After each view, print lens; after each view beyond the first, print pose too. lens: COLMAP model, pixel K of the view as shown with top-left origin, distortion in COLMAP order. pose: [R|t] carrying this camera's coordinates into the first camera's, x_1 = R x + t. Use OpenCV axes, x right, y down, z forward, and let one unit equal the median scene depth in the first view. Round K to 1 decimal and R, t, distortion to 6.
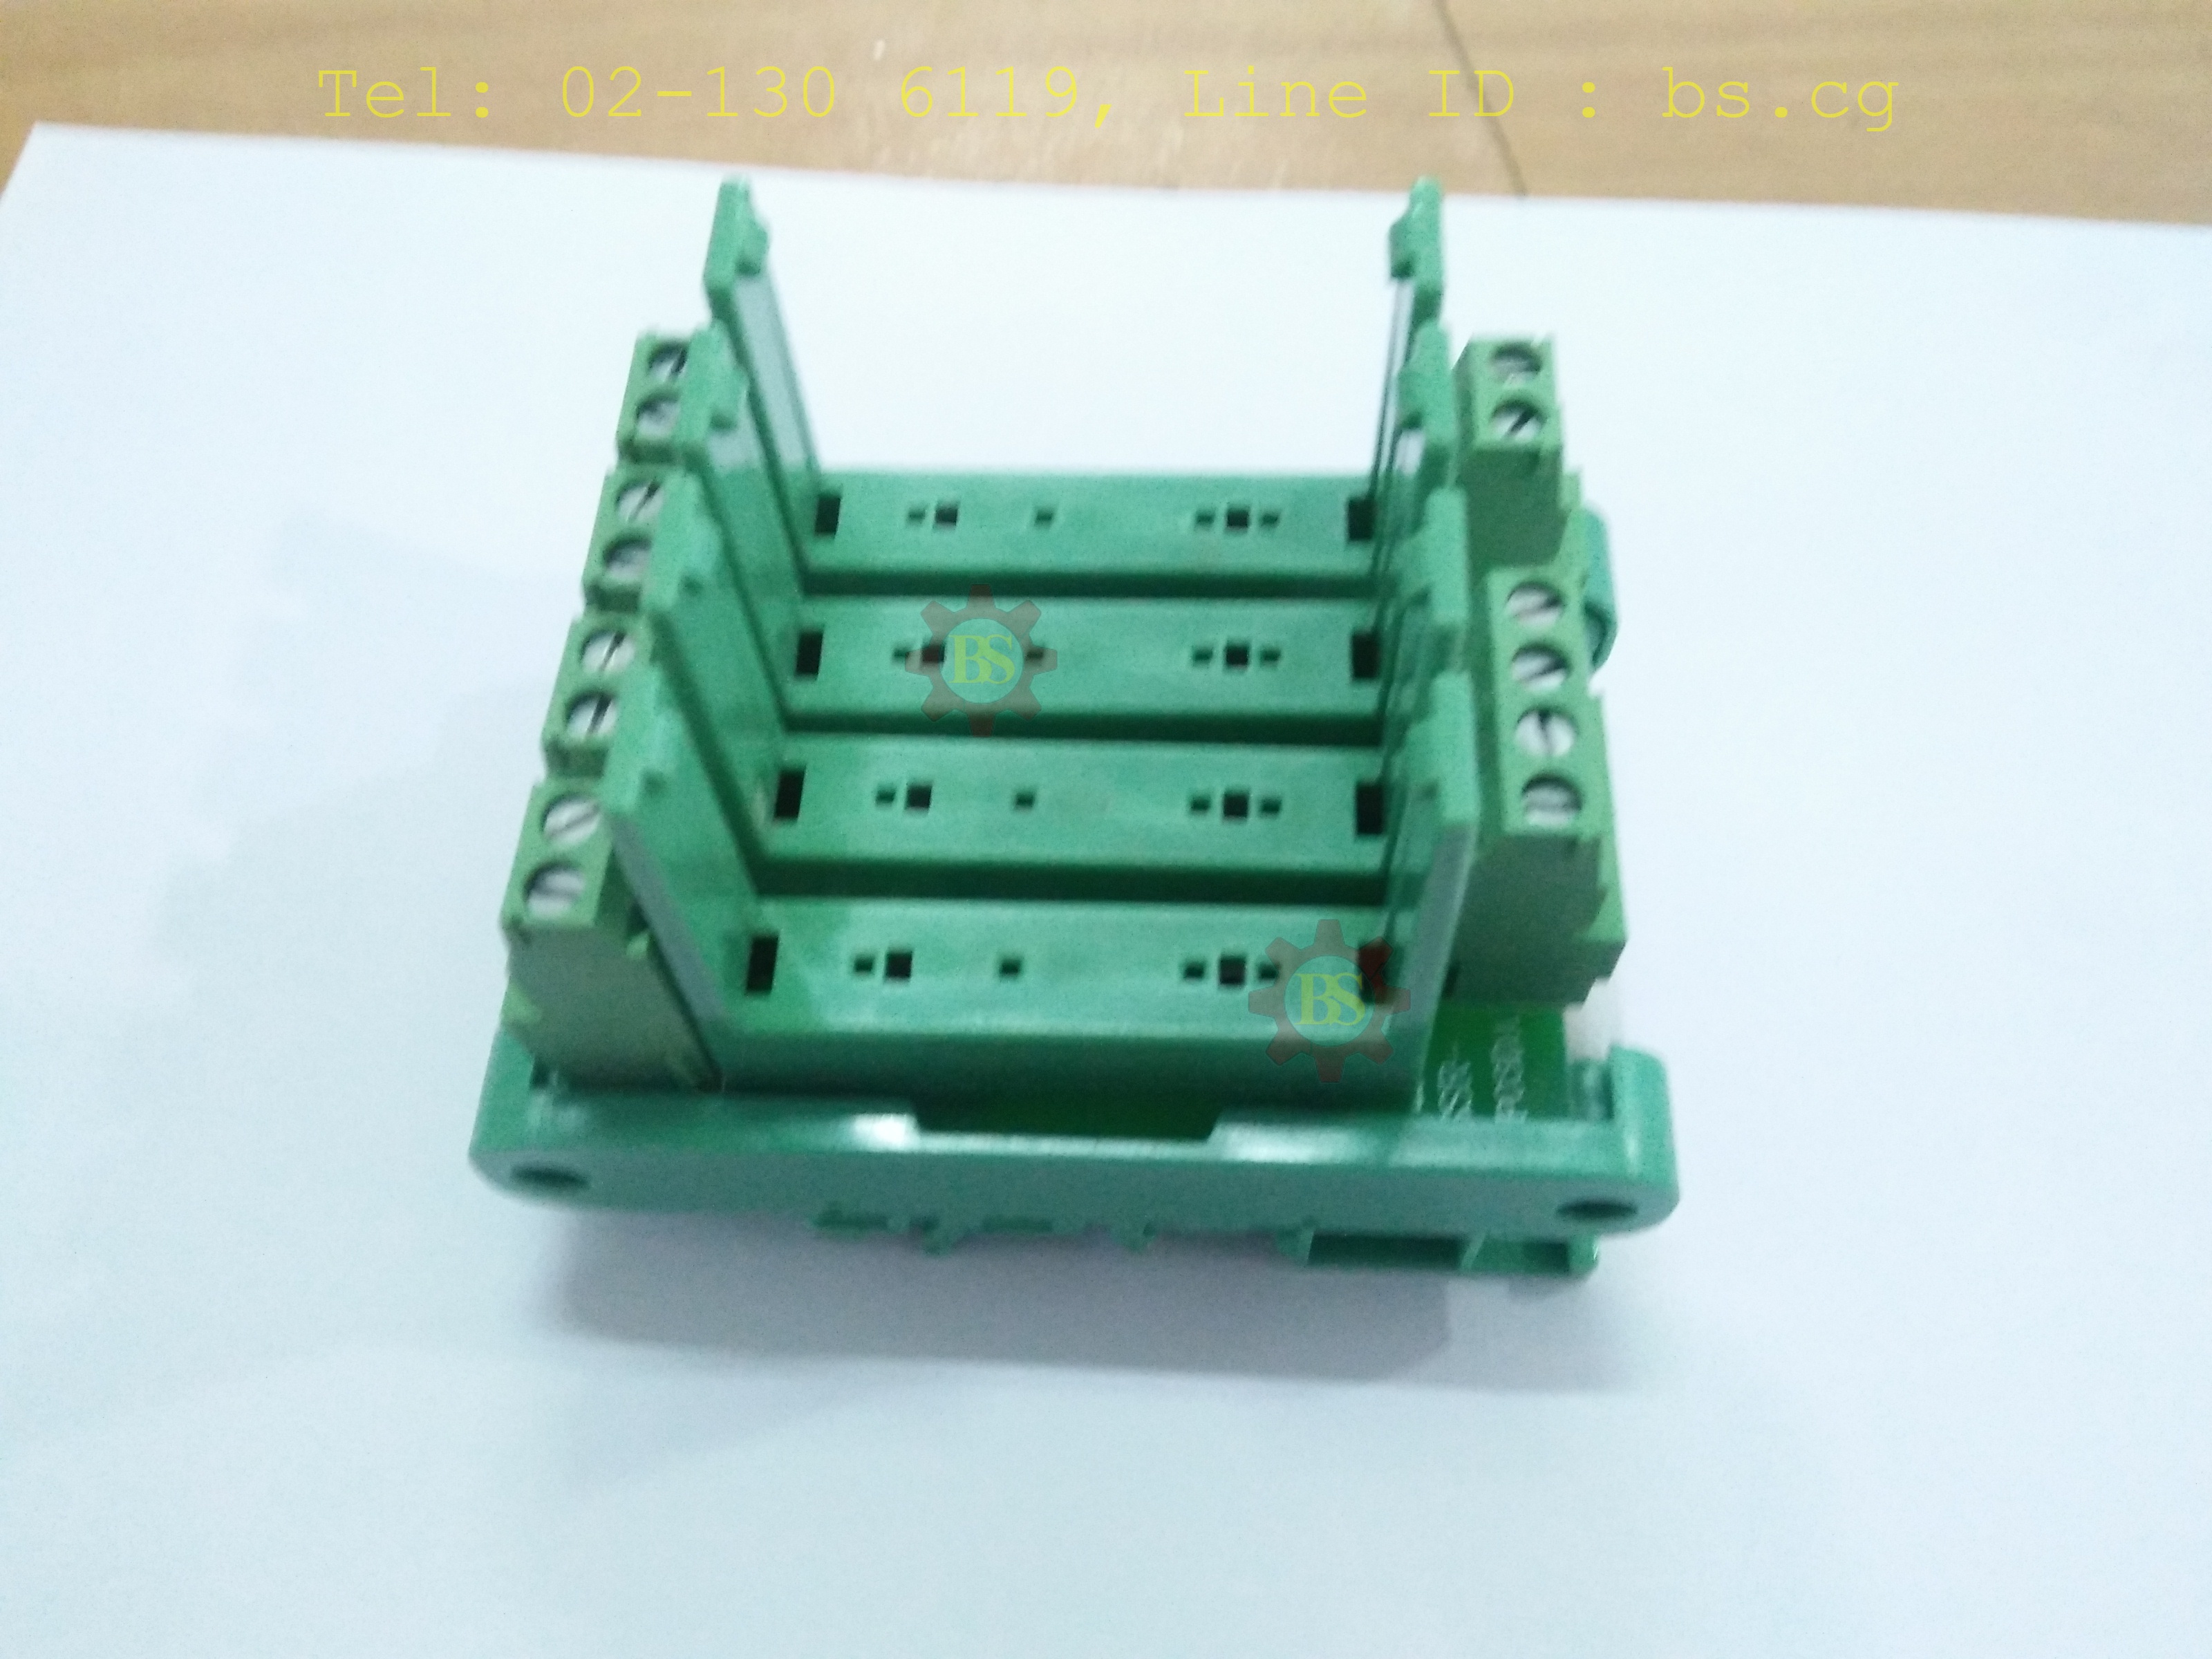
lens RADIAL K [[1909.1, 0, 1115.7], [0, 1909.1, 902.6], [0, 0, 1]] dist [-0.003743, 0.515767]
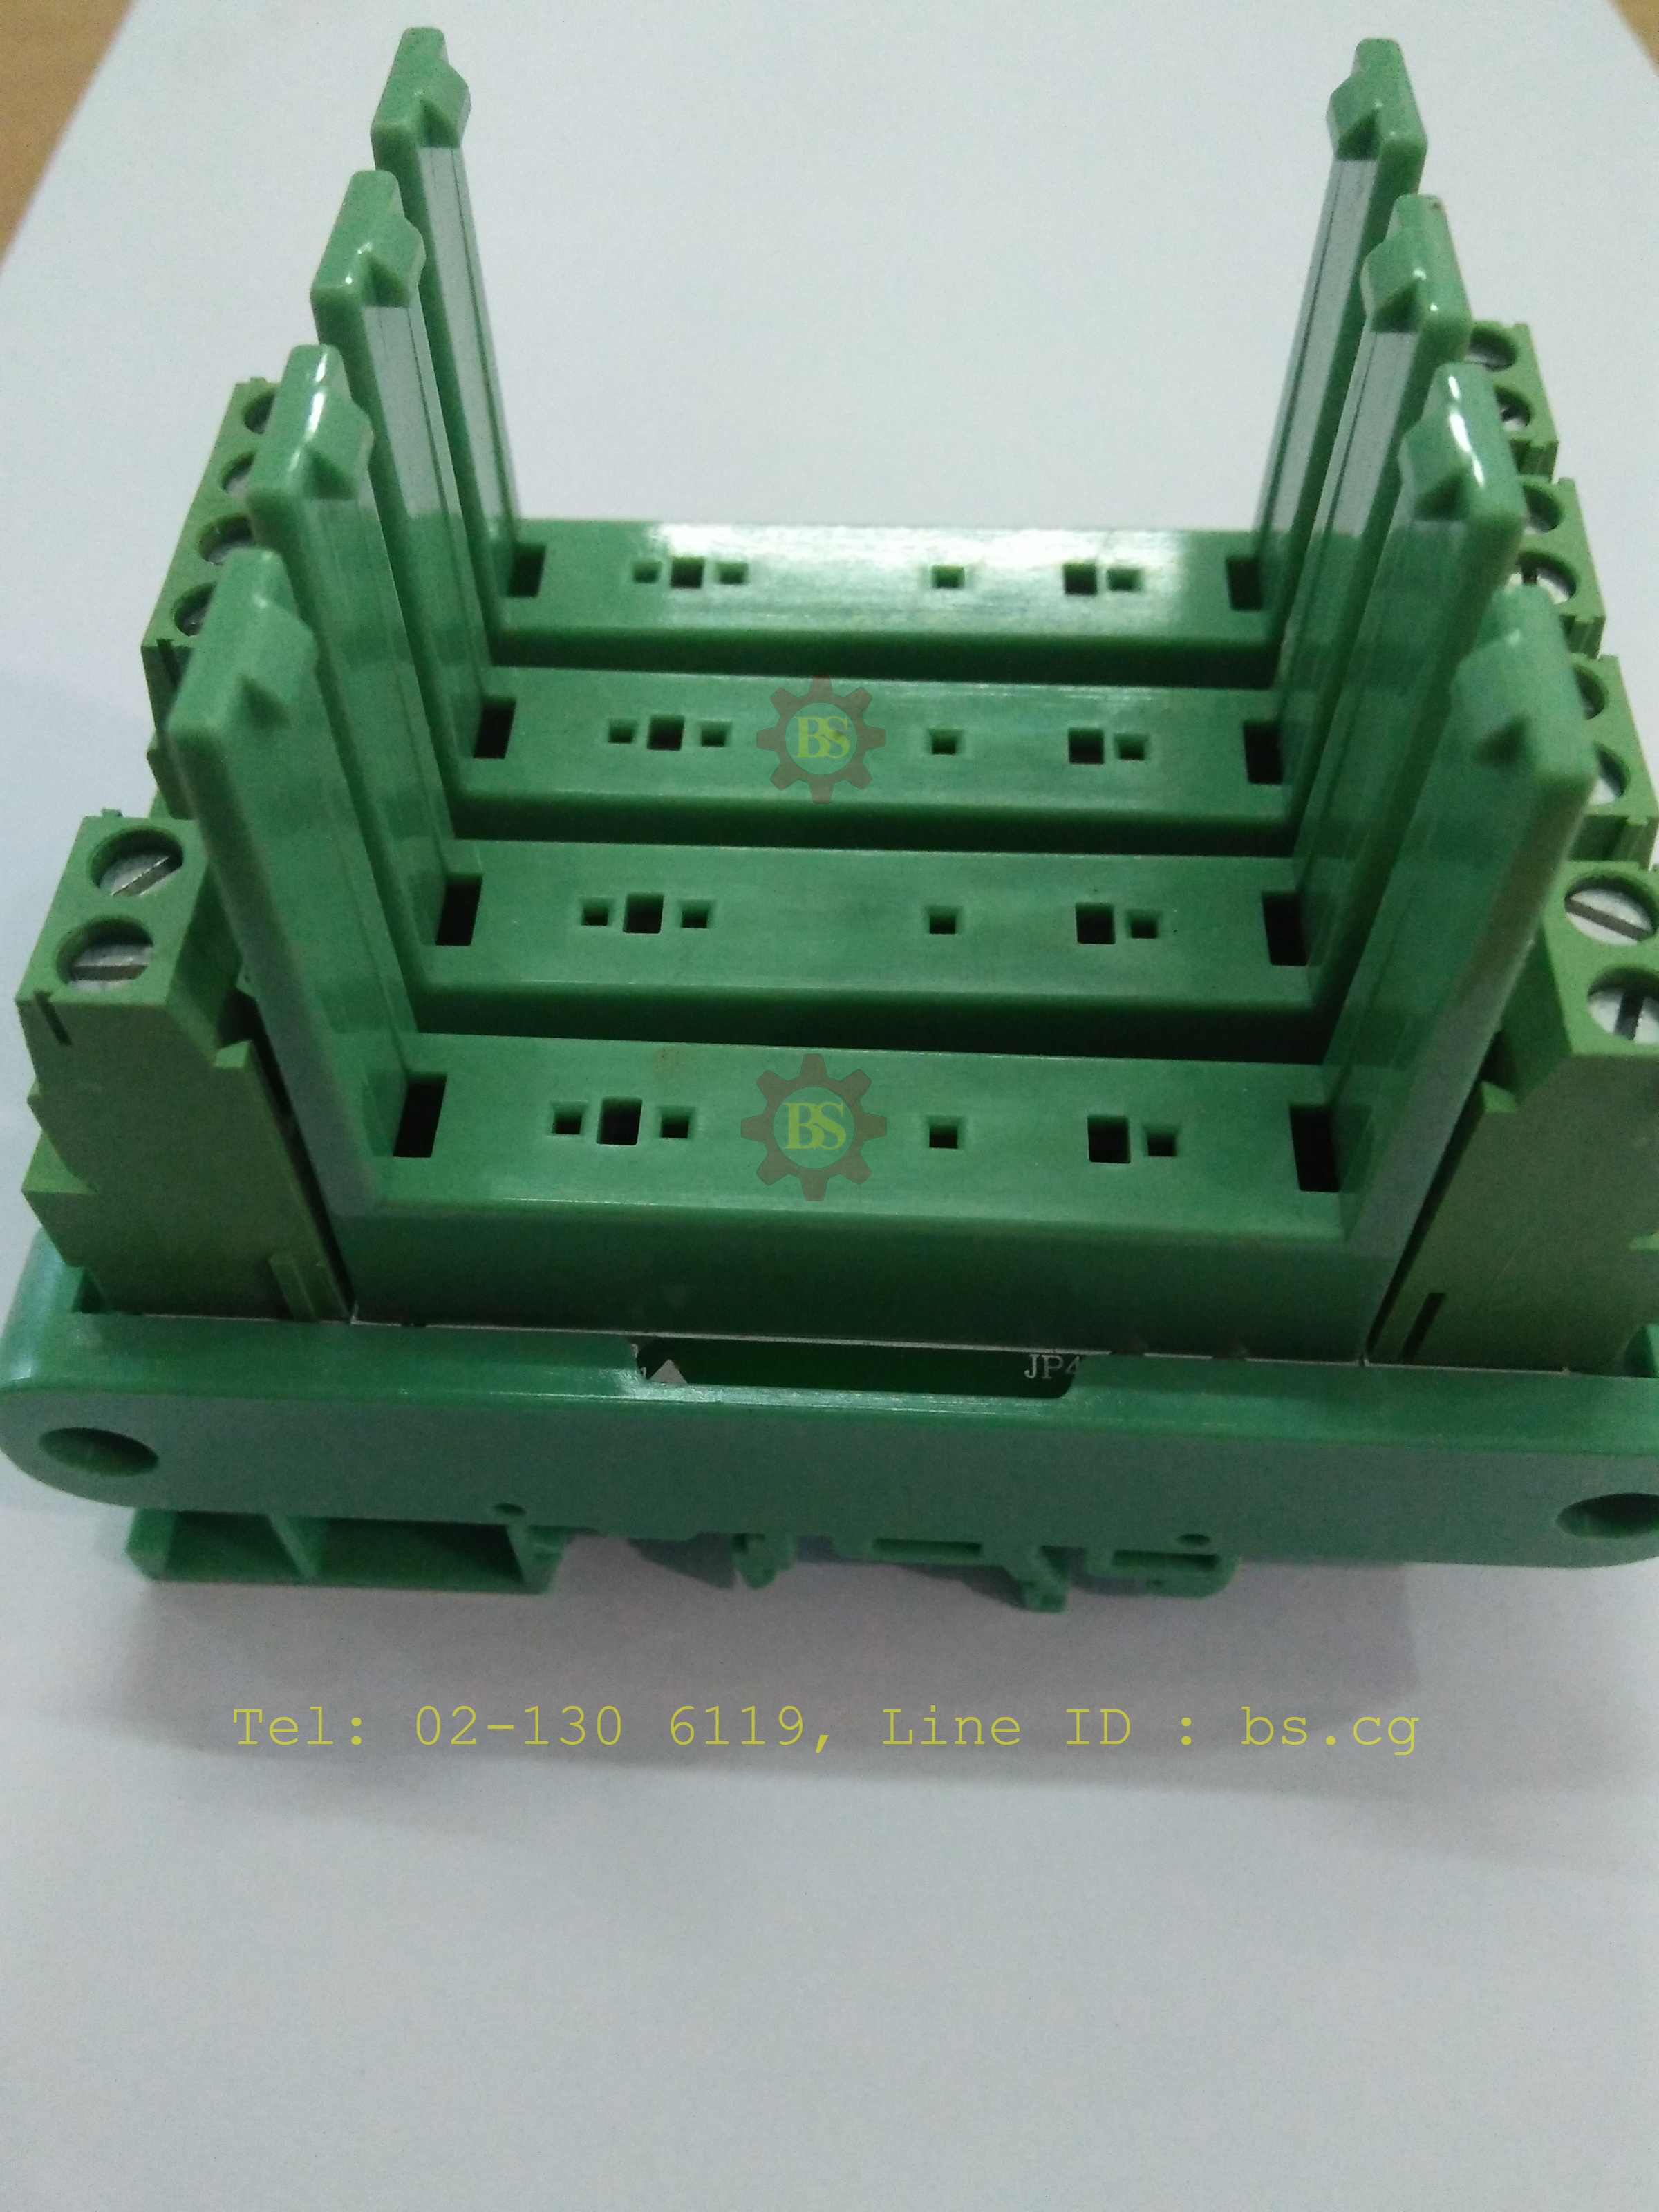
lens RADIAL K [[1909.1, 0, 803.7], [0, 1909.1, 1104.2], [0, 0, 1]] dist [-0.003743, 0.515767]
pose [[0.999042, 0.030833, 0.031070, -0.065038], [-0.027651, 0.994791, -0.098114, 0.085890], [-0.033934, 0.097161, 0.994690, 0.293900]]
